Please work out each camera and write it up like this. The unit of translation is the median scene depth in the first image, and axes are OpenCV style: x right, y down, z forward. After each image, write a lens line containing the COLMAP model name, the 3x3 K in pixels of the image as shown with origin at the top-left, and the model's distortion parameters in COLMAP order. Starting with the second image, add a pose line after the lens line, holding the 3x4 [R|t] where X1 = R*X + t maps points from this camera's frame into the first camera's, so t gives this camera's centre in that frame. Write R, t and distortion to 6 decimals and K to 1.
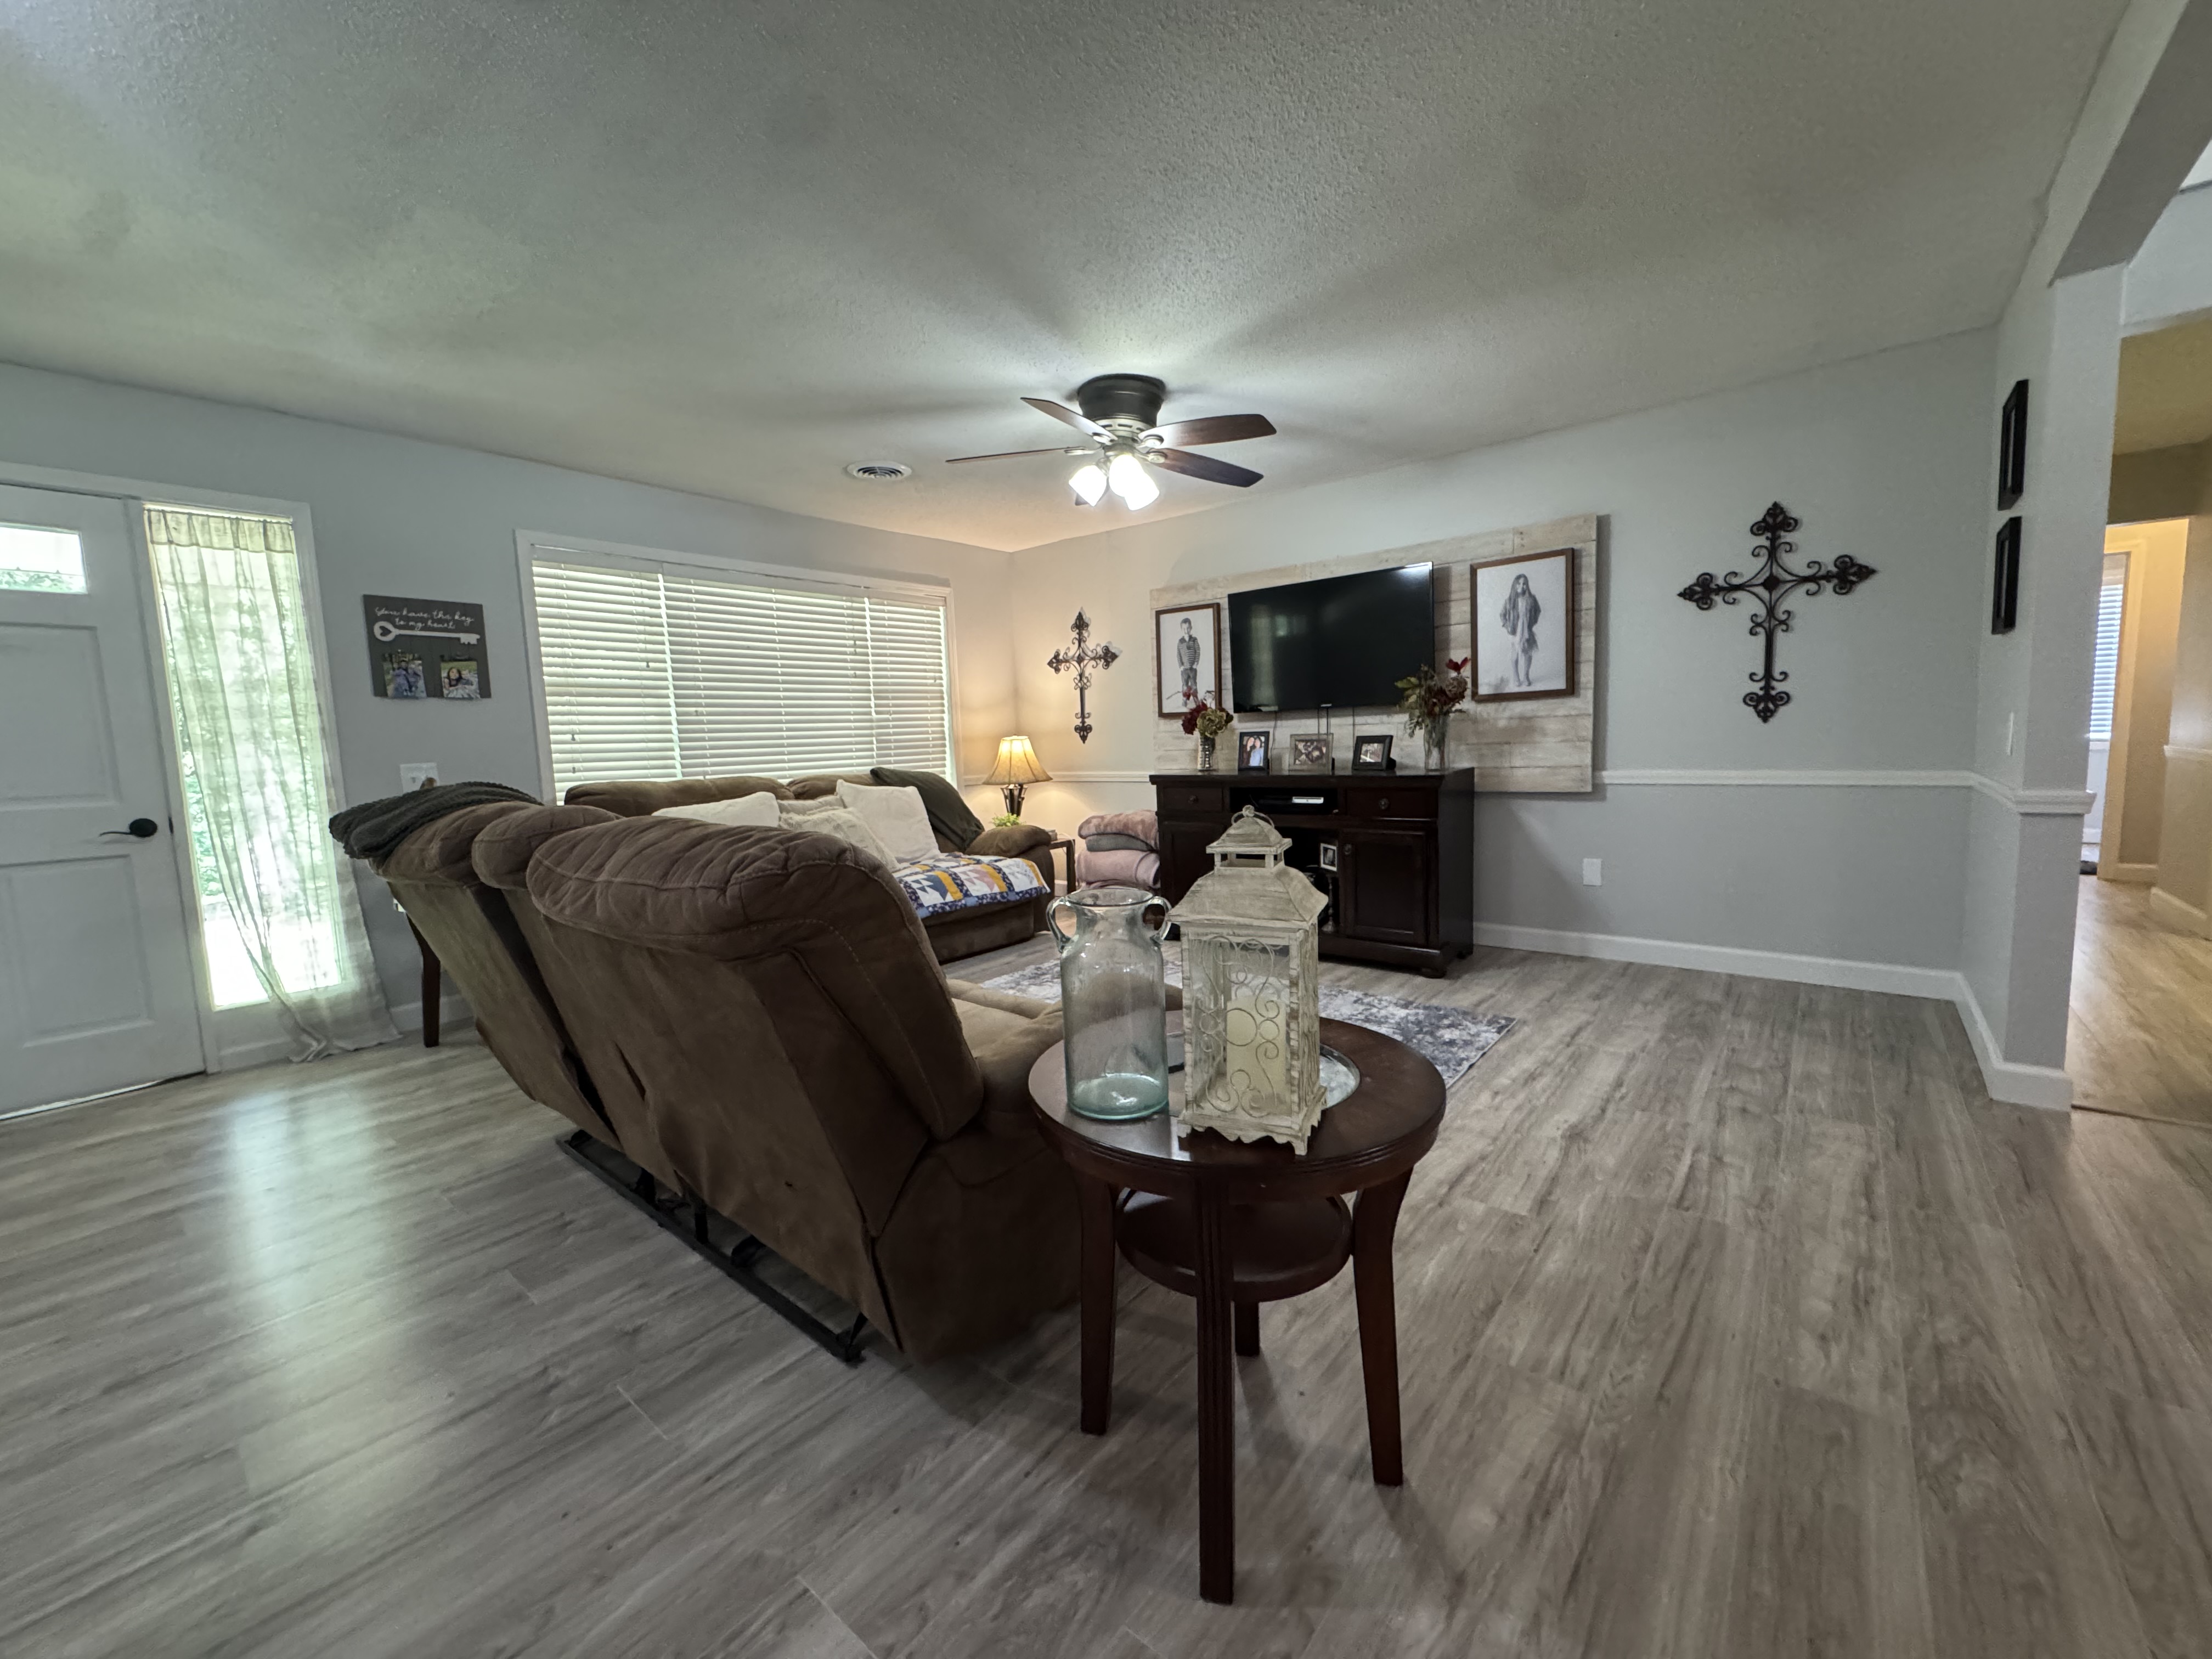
lens RADIAL K [[879.3, 0, 1106.0], [0, 879.3, 829.5], [0, 0, 1]] dist [-0.000518, 0.000544]
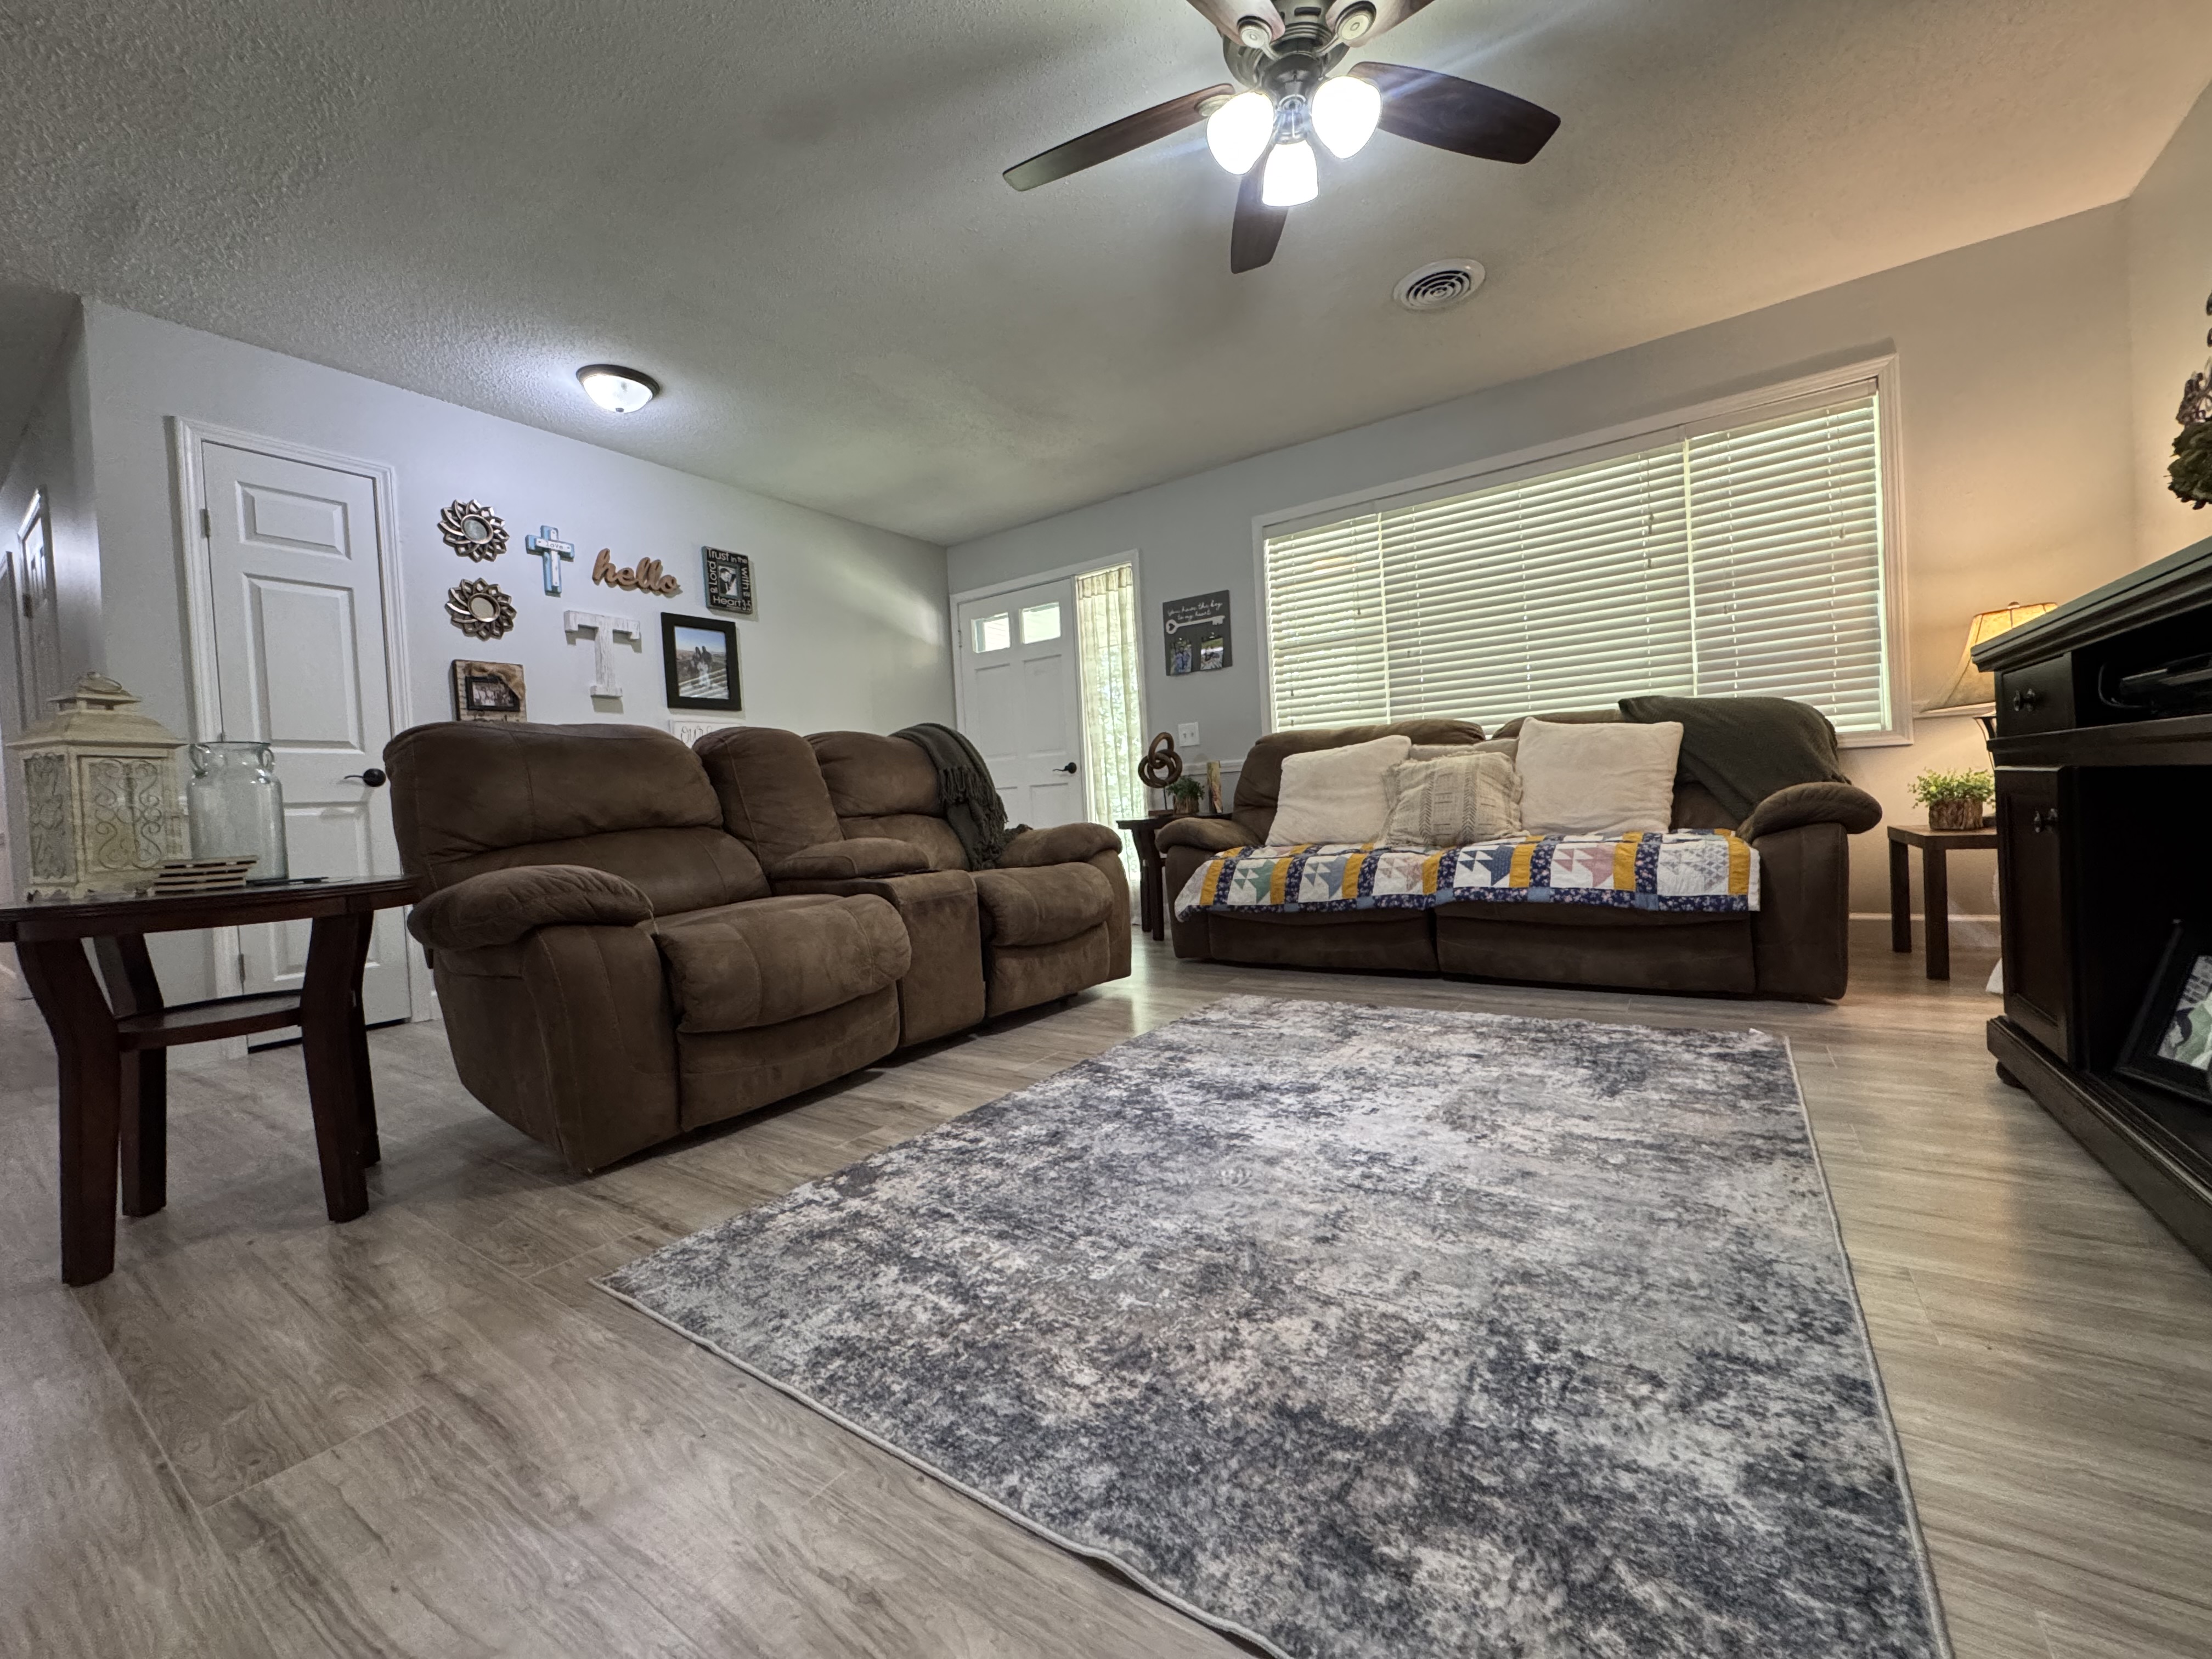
lens RADIAL K [[879.3, 0, 1106.0], [0, 879.3, 829.5], [0, 0, 1]] dist [-0.000518, 0.000544]
pose [[0.091395, 0.056007, -0.994238, 0.483241], [-0.049405, 0.997443, 0.051646, 0.020360], [0.994588, 0.044400, 0.093928, 0.693589]]
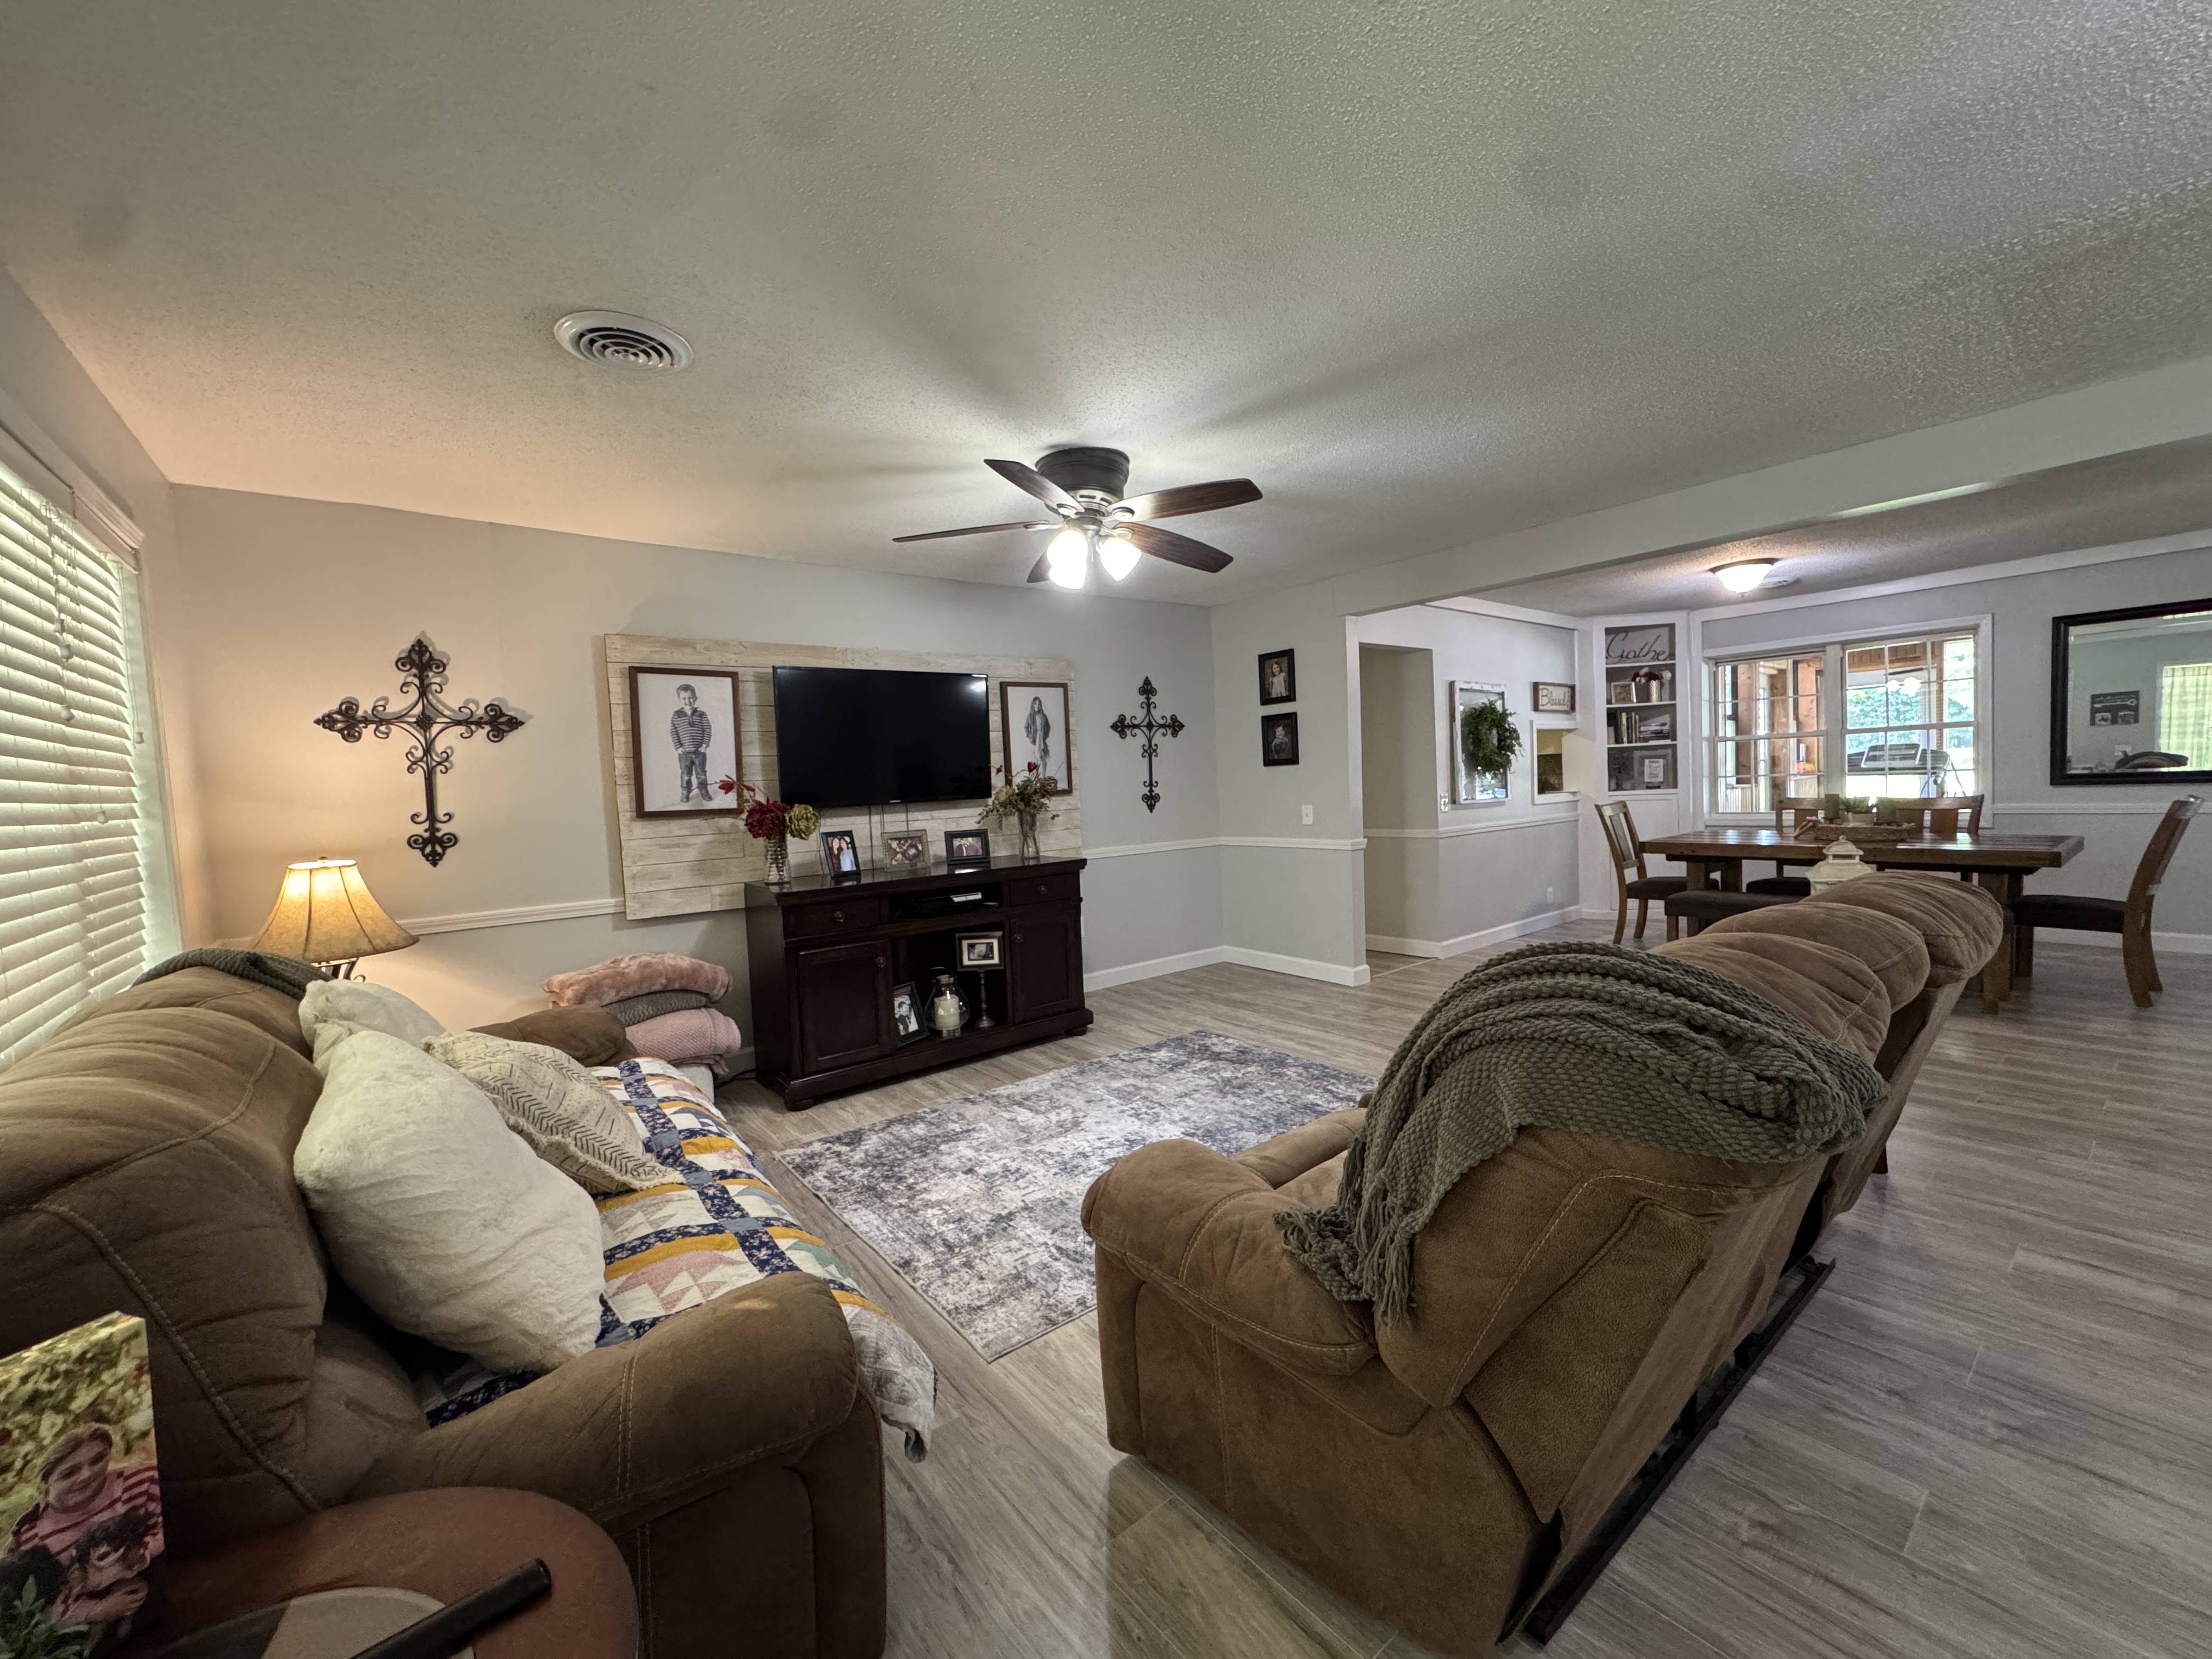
lens RADIAL K [[879.3, 0, 1106.0], [0, 879.3, 829.5], [0, 0, 1]] dist [-0.000518, 0.000544]
pose [[0.212849, -0.027734, 0.976691, -0.729968], [0.137940, 0.990439, -0.001937, -0.090024], [-0.967299, 0.135137, 0.214640, 0.671386]]
